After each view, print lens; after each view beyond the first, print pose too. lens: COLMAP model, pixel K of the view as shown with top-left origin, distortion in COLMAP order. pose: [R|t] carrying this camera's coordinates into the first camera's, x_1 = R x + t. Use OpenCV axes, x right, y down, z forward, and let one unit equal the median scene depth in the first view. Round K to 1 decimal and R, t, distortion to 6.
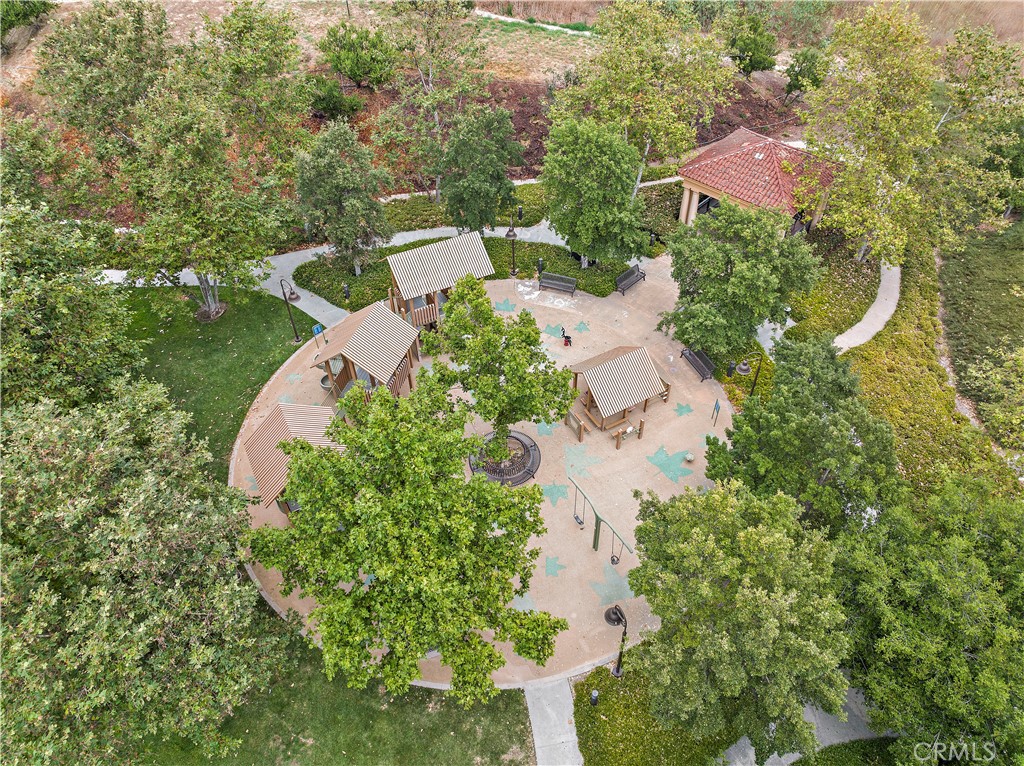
lens RADIAL K [[719.3, 0, 510.2], [0, 719.3, 383.9], [0, 0, 1]] dist [-0.011899, -0.004392]
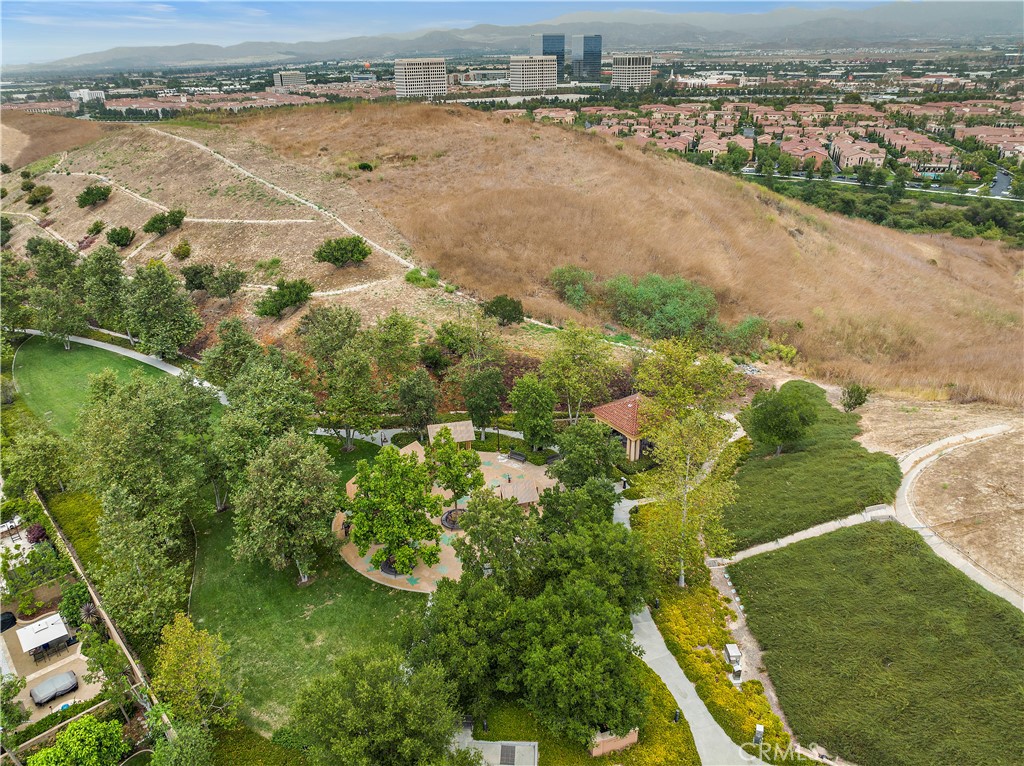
lens RADIAL K [[719.3, 0, 512.9], [0, 719.3, 382.0], [0, 0, 1]] dist [-0.011899, -0.004392]
pose [[0.973389, 0.102152, -0.205132, 0.432652], [-0.168186, 0.926465, -0.336714, 0.328916], [0.155651, 0.362254, 0.918991, -0.854471]]
